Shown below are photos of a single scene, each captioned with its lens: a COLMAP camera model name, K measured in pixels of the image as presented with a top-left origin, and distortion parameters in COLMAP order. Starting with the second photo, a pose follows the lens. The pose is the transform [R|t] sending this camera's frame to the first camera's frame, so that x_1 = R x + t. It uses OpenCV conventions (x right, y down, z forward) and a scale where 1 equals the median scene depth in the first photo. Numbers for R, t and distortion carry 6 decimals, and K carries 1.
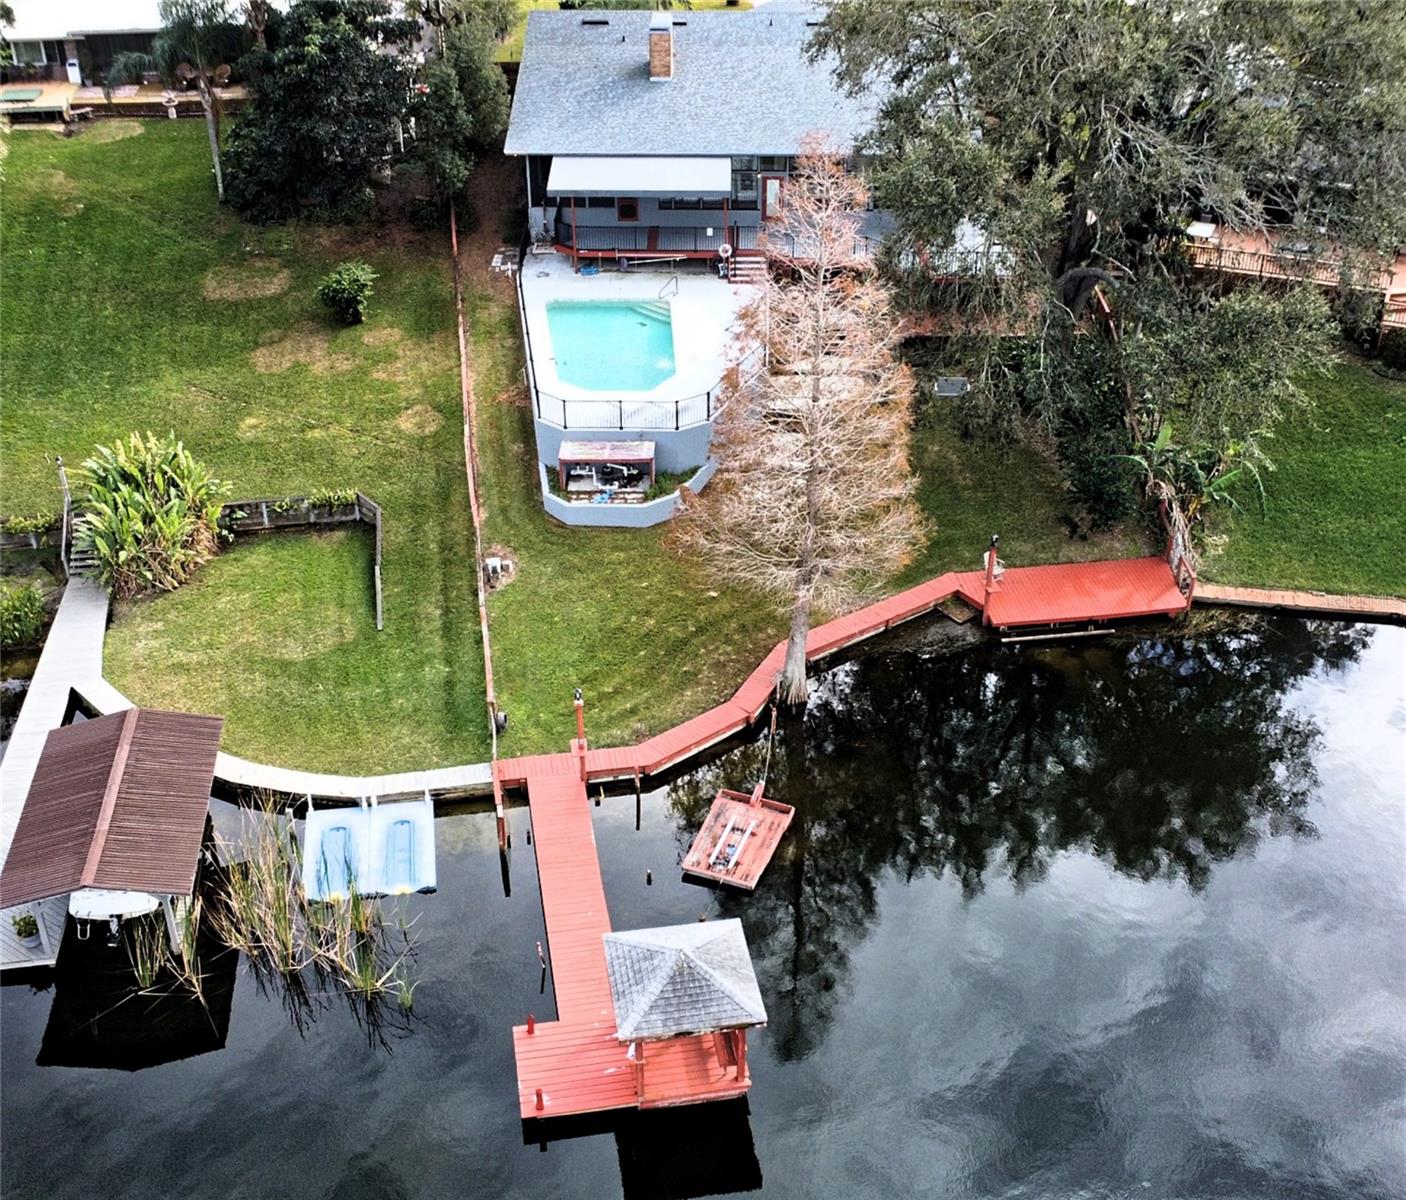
lens RADIAL K [[1621.5, 0, 716.0], [0, 1621.5, 600.9], [0, 0, 1]] dist [-0.015013, 0.000000]
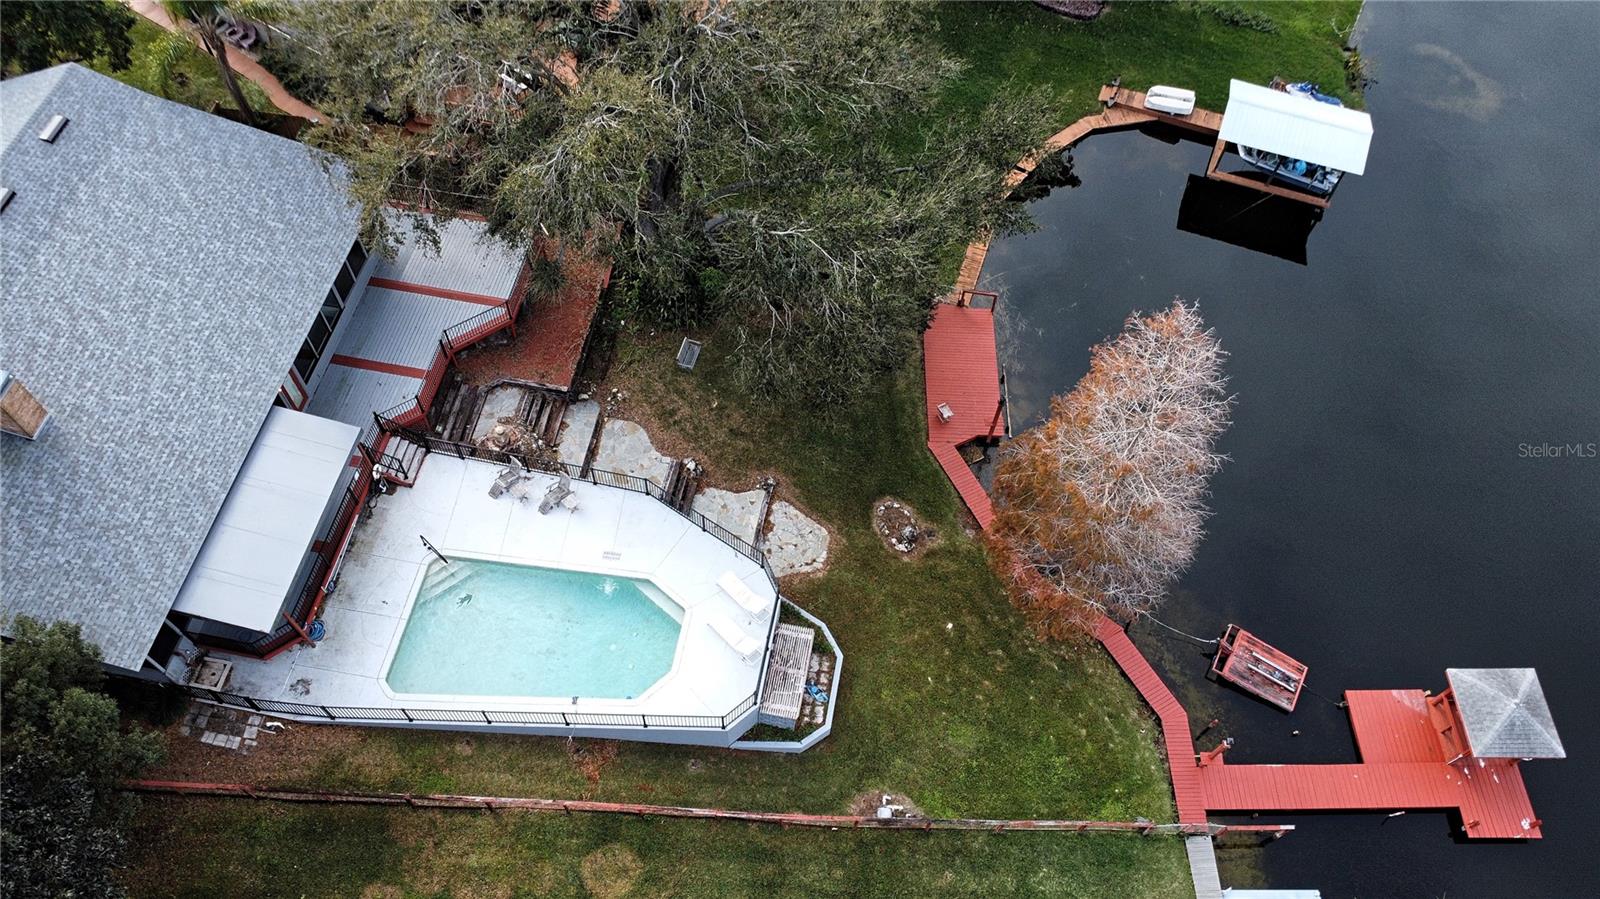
lens RADIAL K [[1155.8, 0, 796.5], [0, 1155.8, 441.8], [0, 0, 1]] dist [-0.021583, -0.008652]
pose [[0.170090, -0.835989, 0.521721, -0.295634], [0.499275, 0.529560, 0.685778, -0.603940], [-0.849585, 0.143838, 0.507461, 0.579679]]
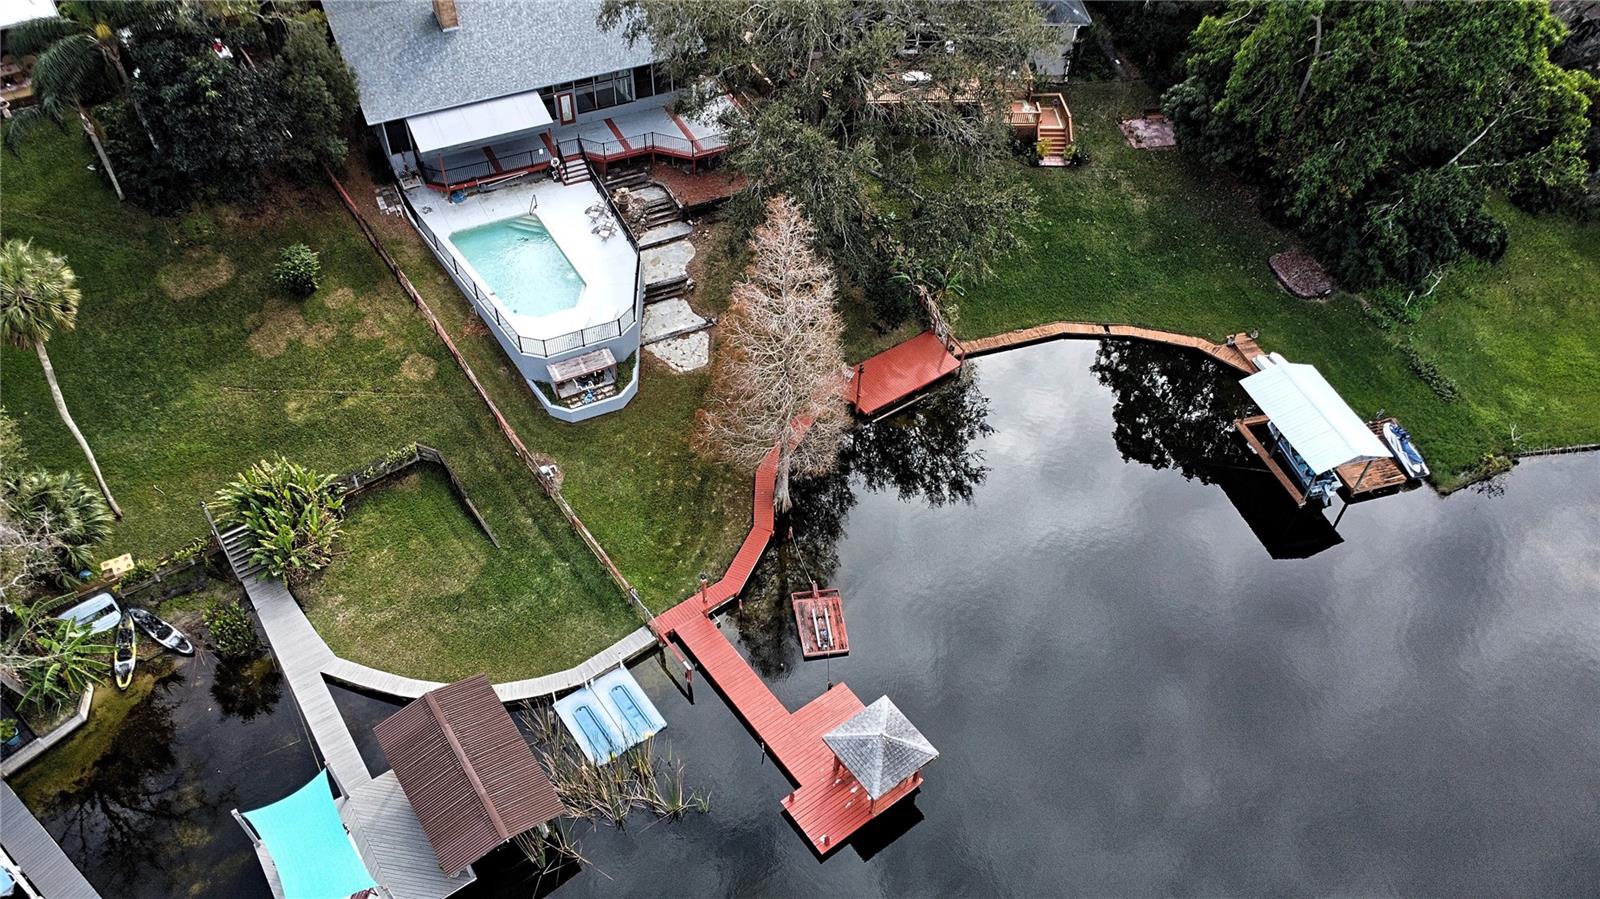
lens RADIAL K [[1155.8, 0, 787.6], [0, 1155.8, 443.2], [0, 0, 1]] dist [-0.021583, -0.008652]
pose [[0.893492, -0.312297, 0.322711, -0.240321], [0.223247, 0.932408, 0.284213, -0.260809], [-0.389657, -0.181897, 0.902818, -0.012538]]
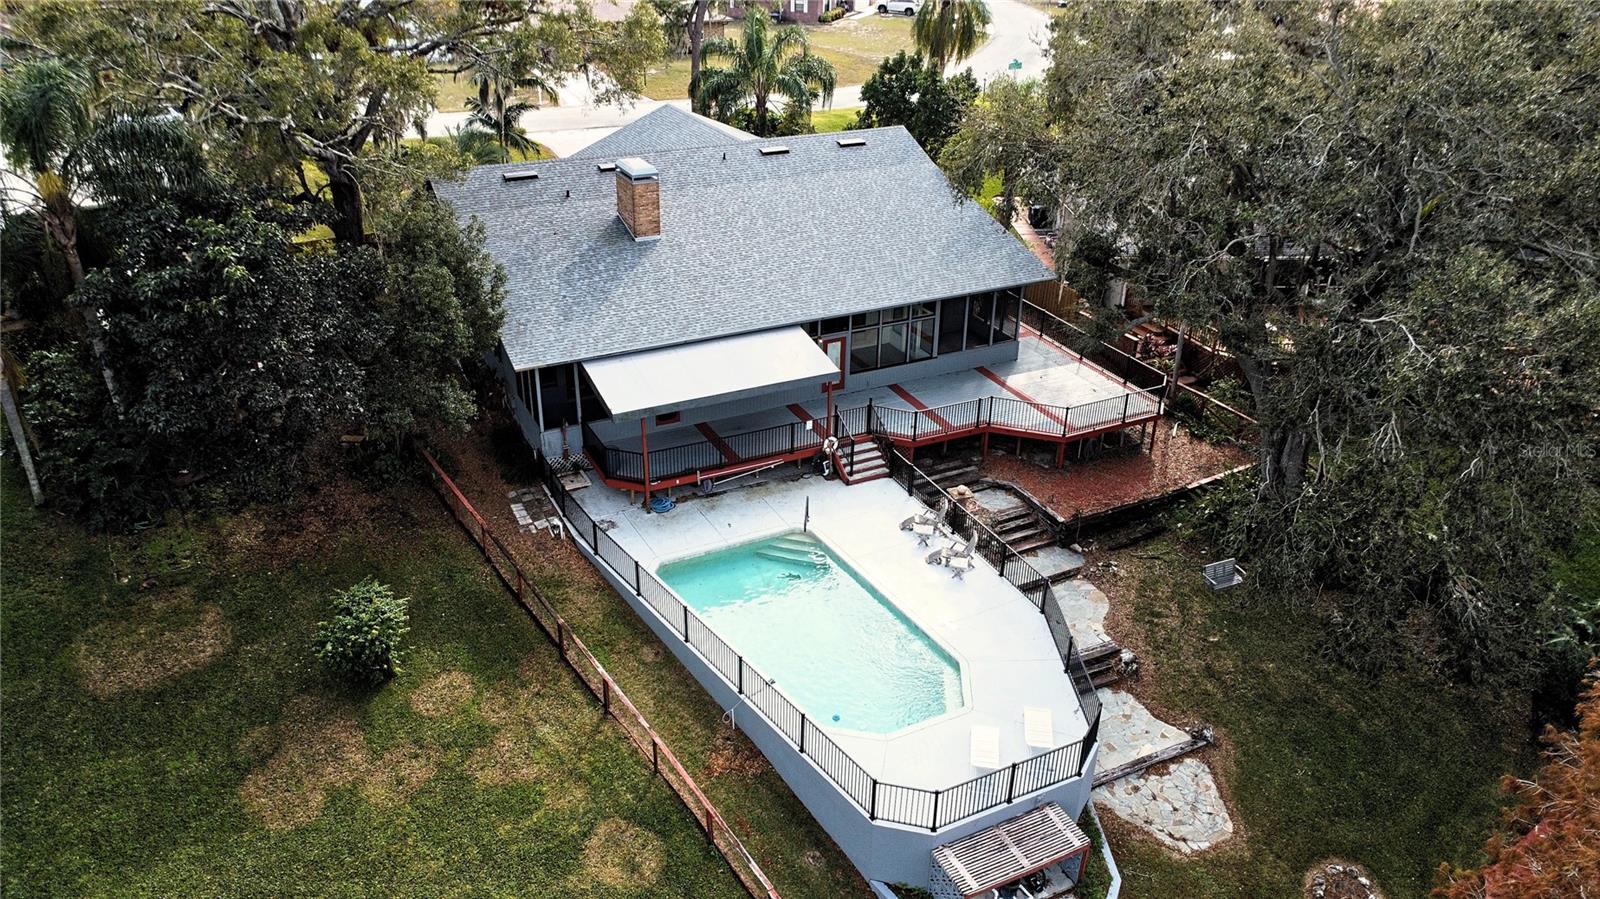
lens RADIAL K [[1155.8, 0, 791.7], [0, 1155.8, 443.2], [0, 0, 1]] dist [-0.021583, -0.008652]
pose [[0.890763, -0.197150, 0.409480, -0.273306], [0.230049, 0.972648, -0.032142, -0.232647], [-0.391943, 0.122831, 0.911753, 0.572911]]
